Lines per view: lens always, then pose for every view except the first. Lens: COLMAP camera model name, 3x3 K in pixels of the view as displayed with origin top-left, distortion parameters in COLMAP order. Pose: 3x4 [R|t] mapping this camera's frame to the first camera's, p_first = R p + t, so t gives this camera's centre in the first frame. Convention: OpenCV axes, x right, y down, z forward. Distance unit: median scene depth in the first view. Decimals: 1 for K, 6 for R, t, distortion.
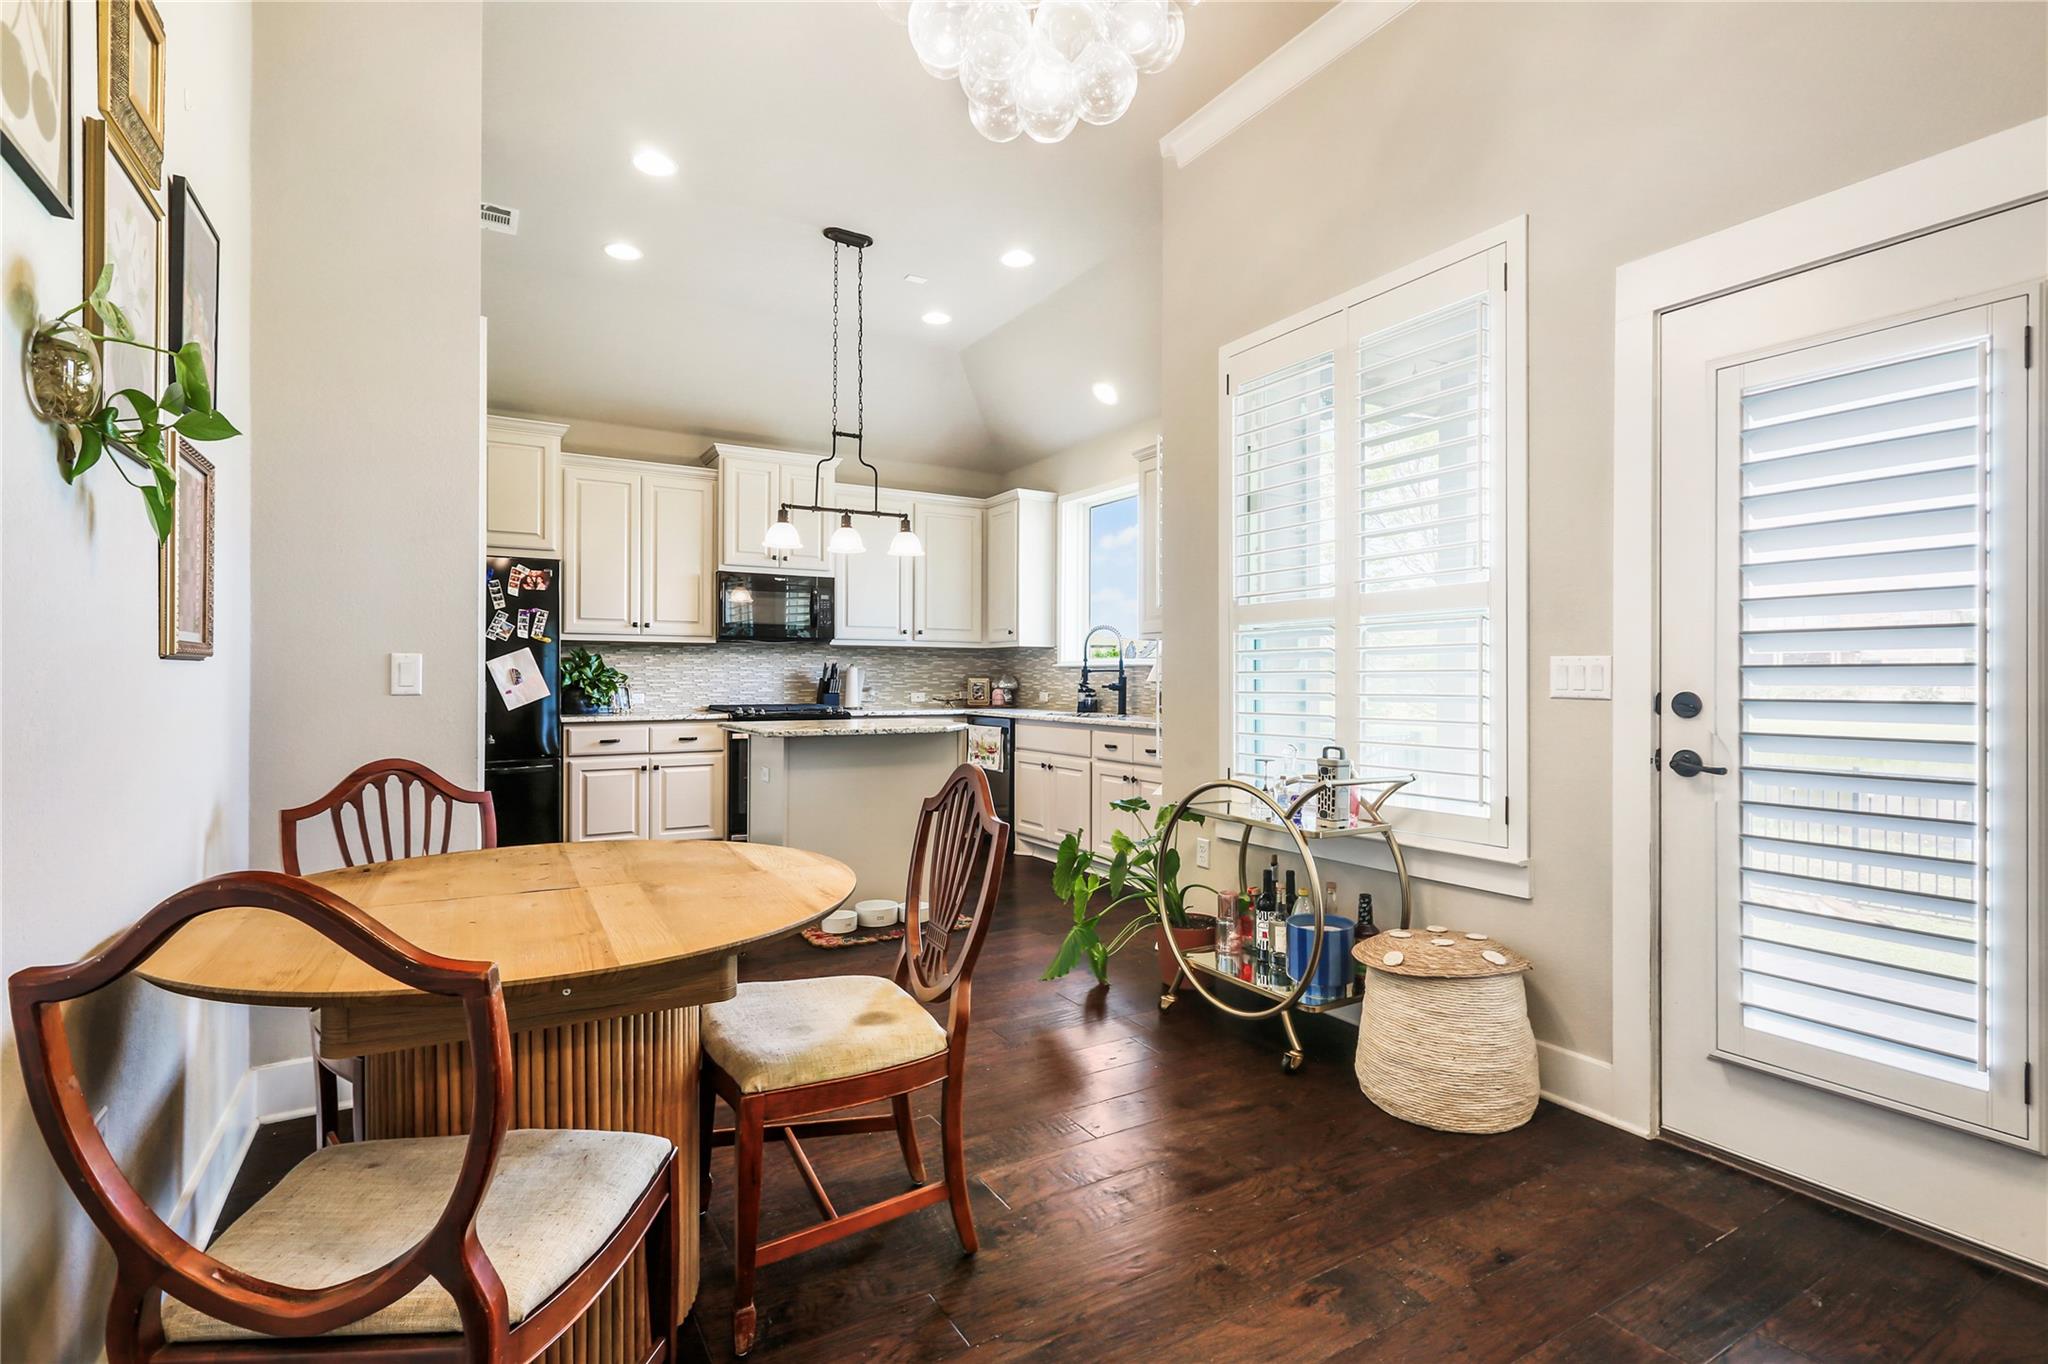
lens RADIAL K [[946.4, 0, 988.0], [0, 946.4, 685.8], [0, 0, 1]] dist [-0.024331, 0.004657]
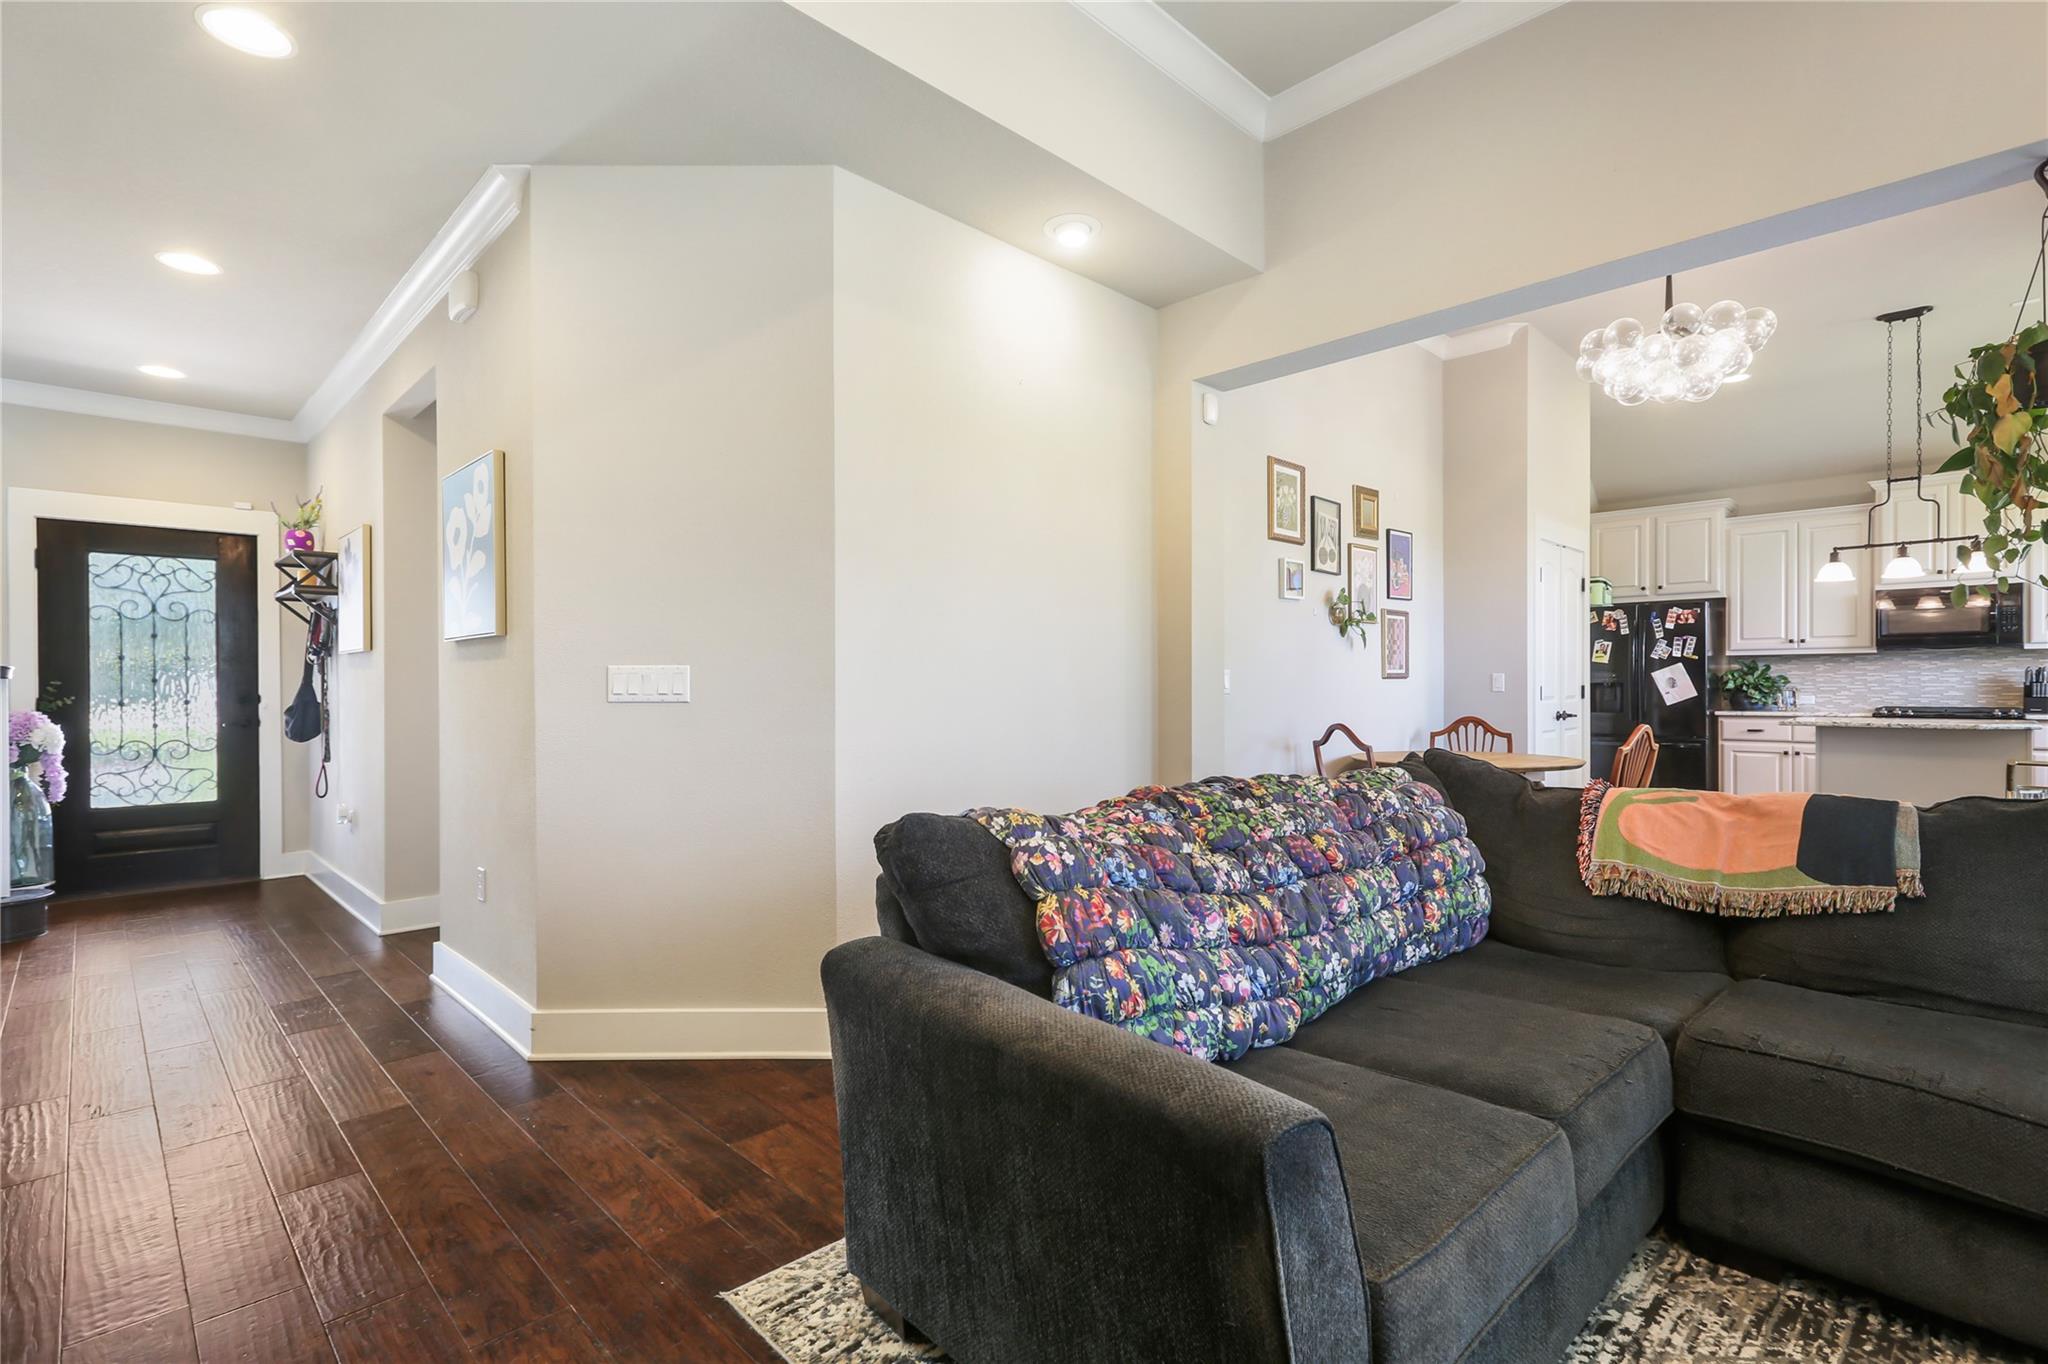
lens RADIAL K [[946.4, 0, 1007.9], [0, 946.4, 685.6], [0, 0, 1]] dist [-0.024331, 0.004657]
pose [[0.217626, -0.003553, -0.976026, 0.708621], [-0.003402, 0.999985, -0.004398, 0.005159], [0.976026, 0.004277, 0.217611, -0.346822]]
